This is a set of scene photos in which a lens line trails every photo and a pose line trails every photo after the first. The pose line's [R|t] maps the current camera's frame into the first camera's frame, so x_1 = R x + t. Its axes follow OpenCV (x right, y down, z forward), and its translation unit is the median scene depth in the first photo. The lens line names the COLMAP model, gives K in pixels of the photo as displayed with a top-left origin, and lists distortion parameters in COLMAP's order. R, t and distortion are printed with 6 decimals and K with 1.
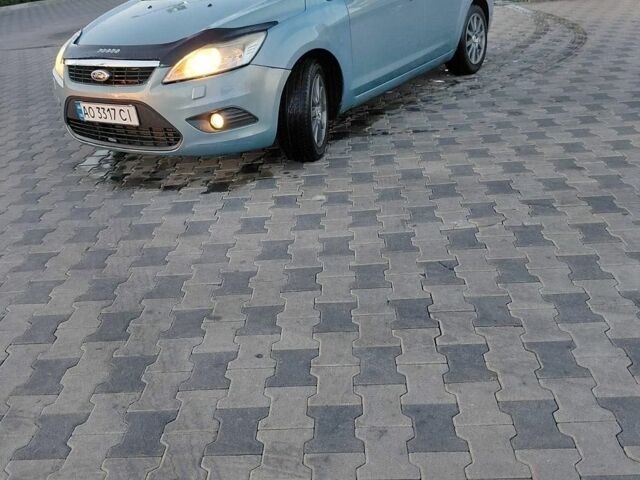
lens RADIAL K [[546.1, 0, 320.0], [0, 546.1, 240.0], [0, 0, 1]] dist [0.150494, -0.259919]
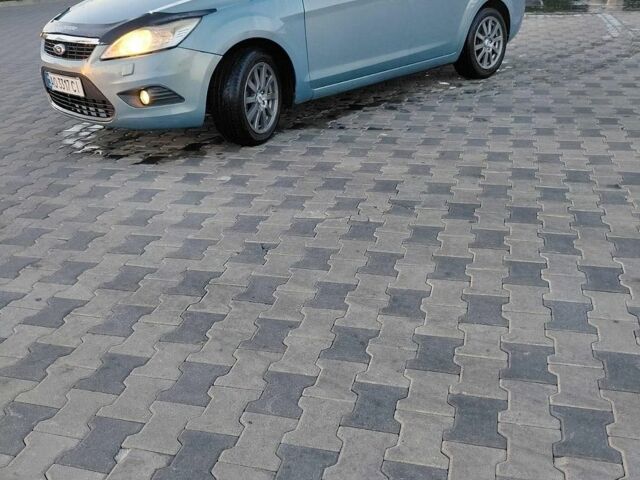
lens RADIAL K [[546.1, 0, 320.0], [0, 546.1, 240.0], [0, 0, 1]] dist [0.150494, -0.259919]
pose [[0.980456, 0.120443, -0.155563, 0.336648], [-0.119491, 0.992714, 0.015496, 0.002261], [0.156297, 0.003395, 0.987704, -0.015210]]
